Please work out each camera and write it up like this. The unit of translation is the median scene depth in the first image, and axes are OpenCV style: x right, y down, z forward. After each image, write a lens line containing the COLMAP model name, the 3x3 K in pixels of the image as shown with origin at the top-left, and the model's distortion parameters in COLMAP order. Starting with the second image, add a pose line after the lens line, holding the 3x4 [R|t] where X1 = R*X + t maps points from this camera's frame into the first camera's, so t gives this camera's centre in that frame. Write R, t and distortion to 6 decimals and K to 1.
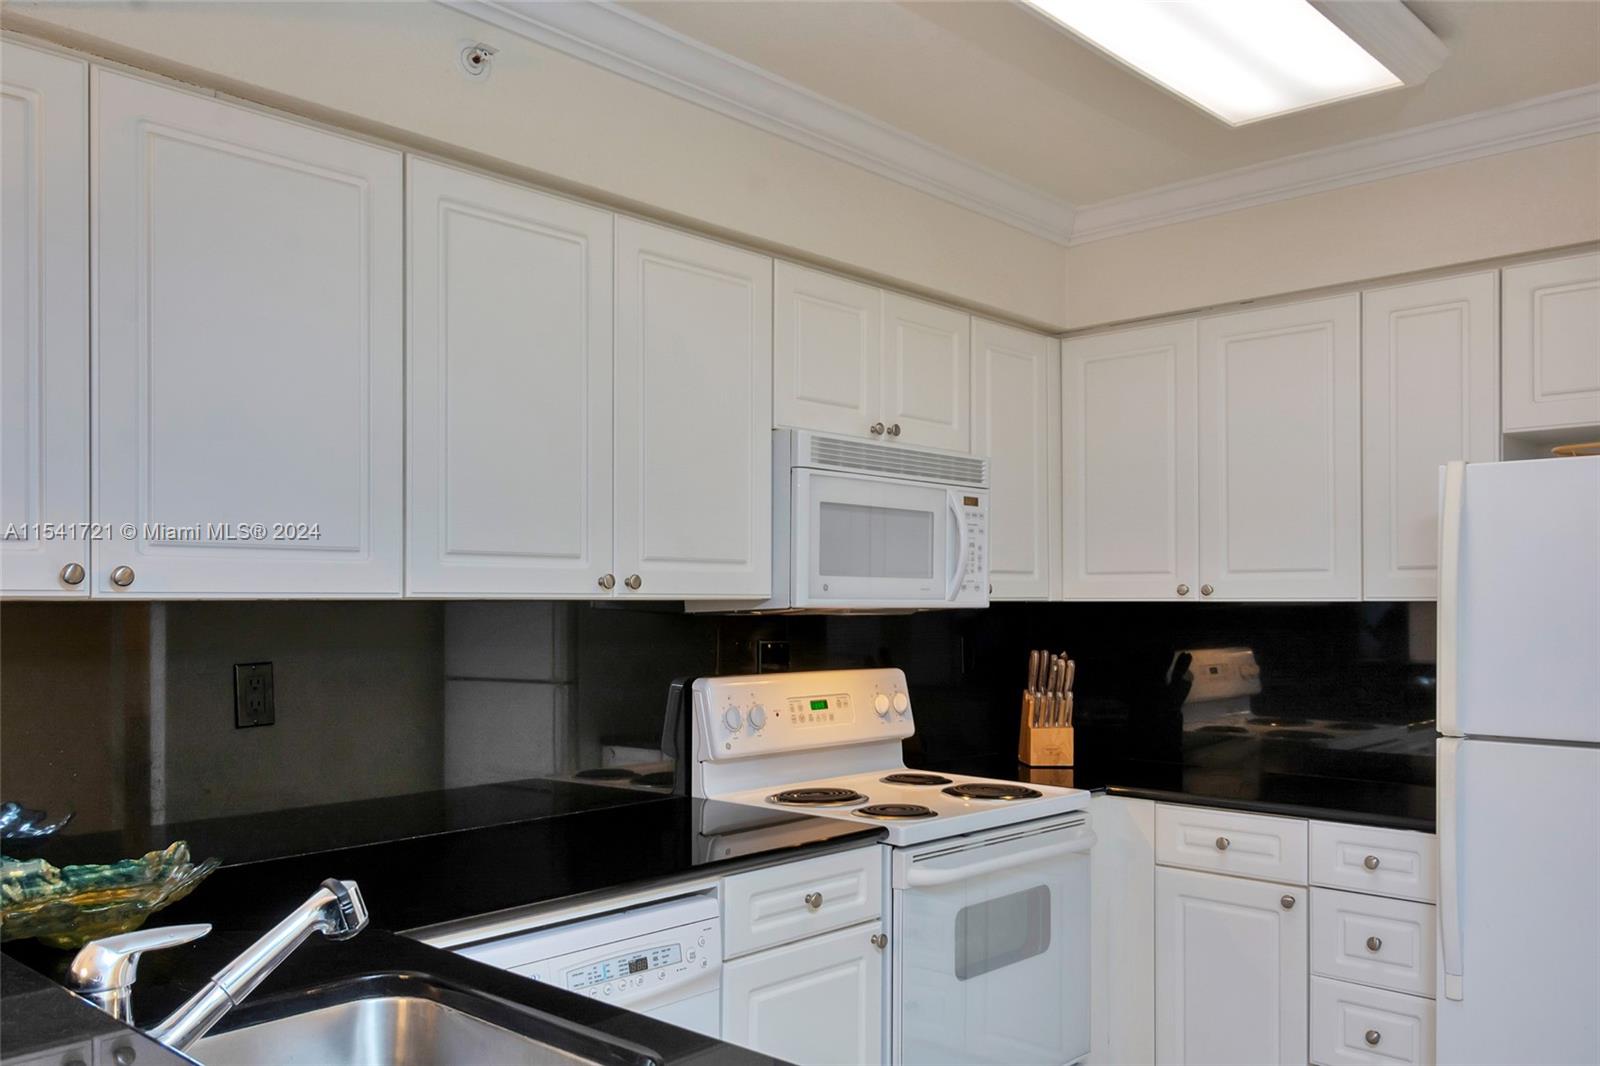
lens RADIAL K [[1288.4, 0, 805.5], [0, 1288.4, 498.9], [0, 0, 1]] dist [0.031827, 0.000409]
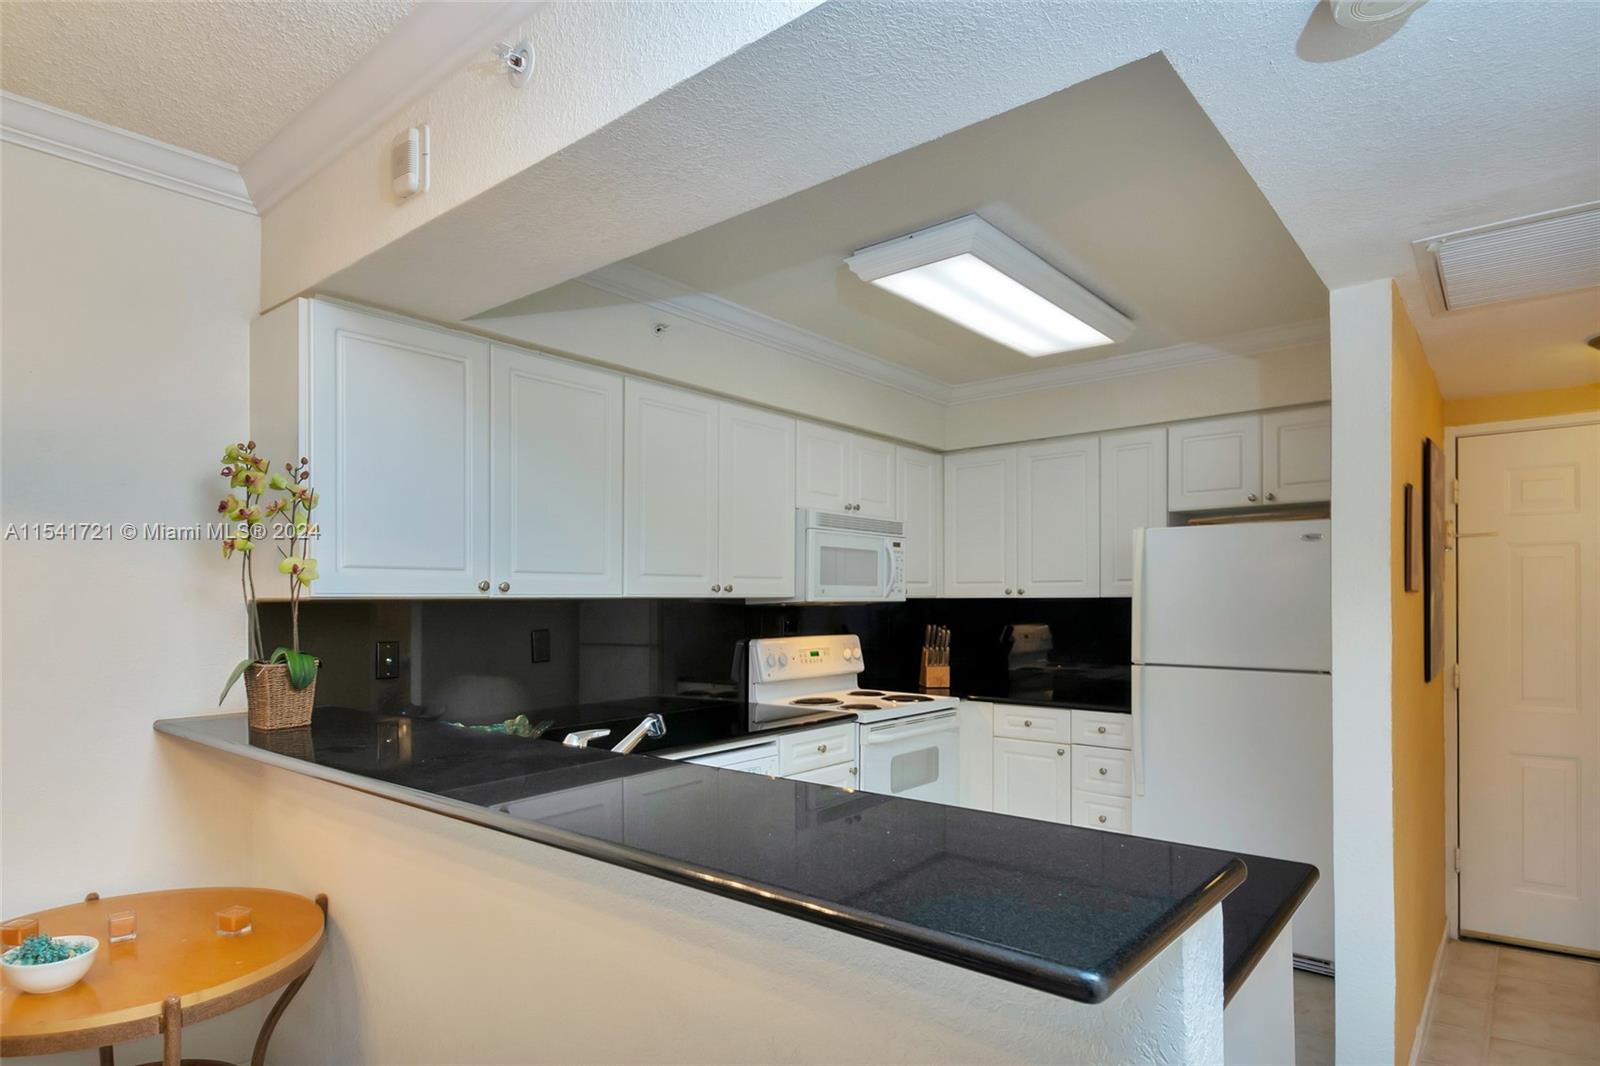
lens RADIAL K [[845.4, 0, 800.0], [0, 845.4, 533.0], [0, 0, 1]] dist [0.020832, -0.001371]
pose [[0.999300, 0.000672, 0.037391, -0.059686], [-0.000773, 0.999996, 0.002676, -0.018950], [-0.037389, -0.002703, 0.999297, -0.231091]]
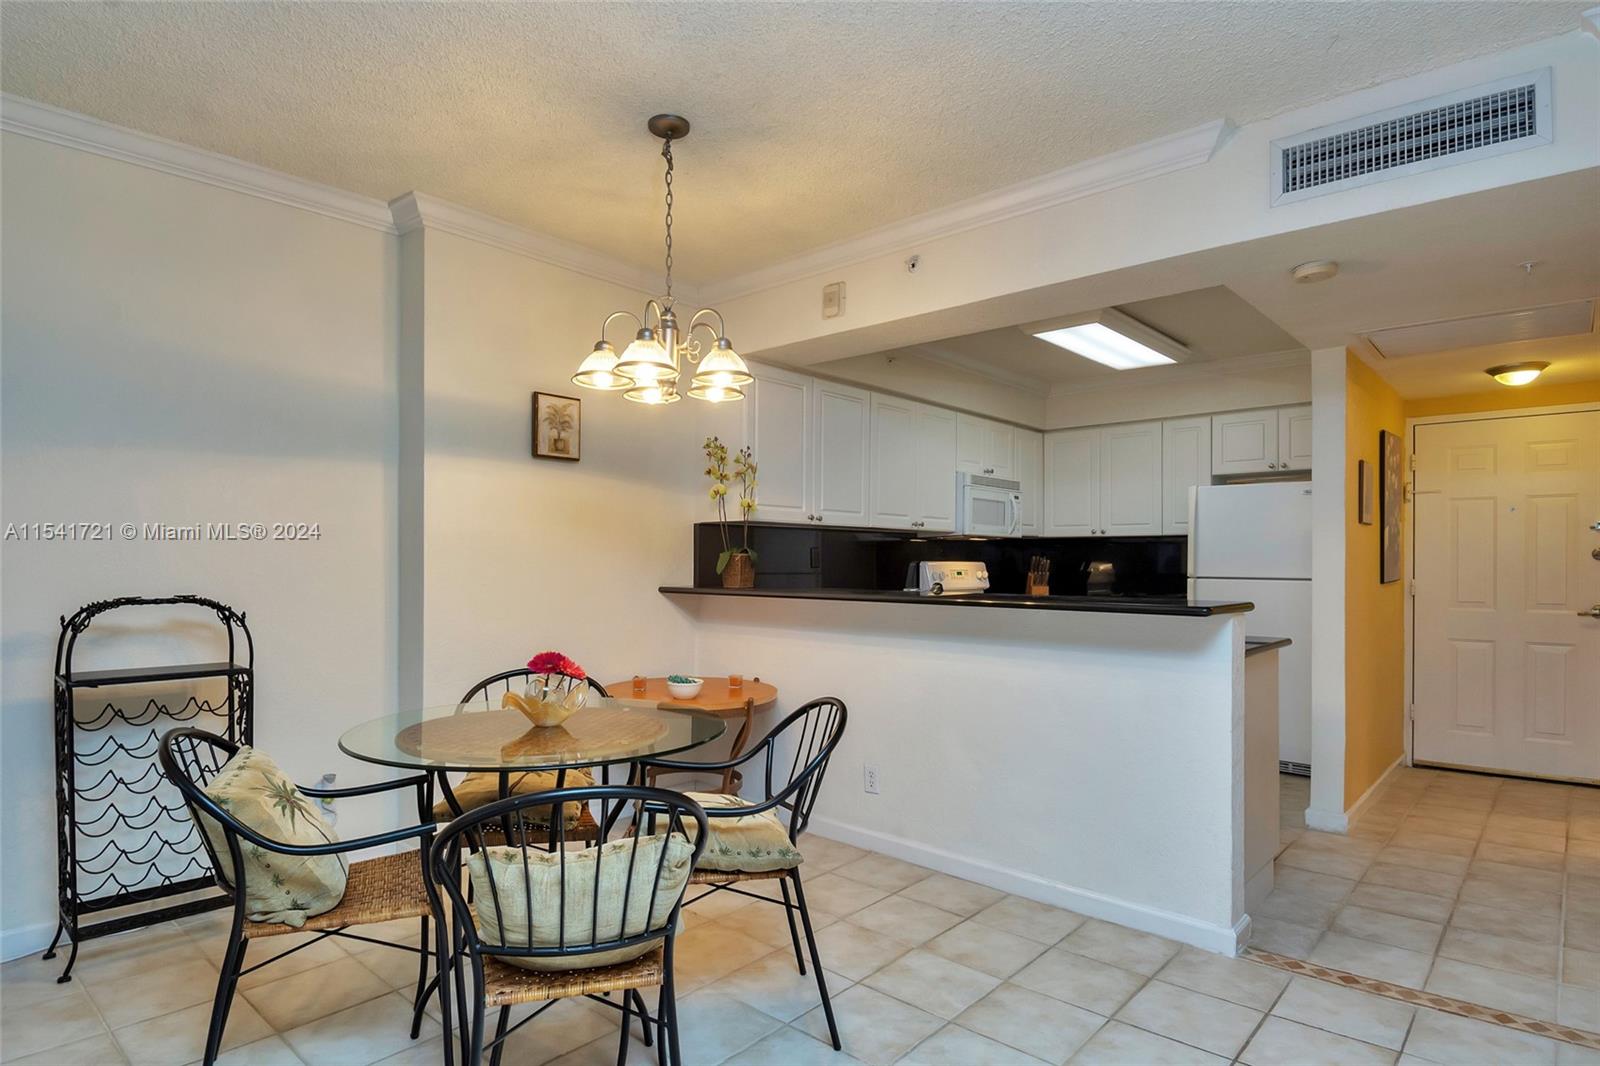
lens RADIAL K [[828.1, 0, 804.8], [0, 828.1, 479.6], [0, 0, 1]] dist [0.054781, -0.050997]
pose [[0.999925, 0.005240, 0.011047, -0.340791], [-0.005084, 0.999887, -0.014137, -0.008787], [-0.011120, 0.014080, 0.999839, -0.742516]]
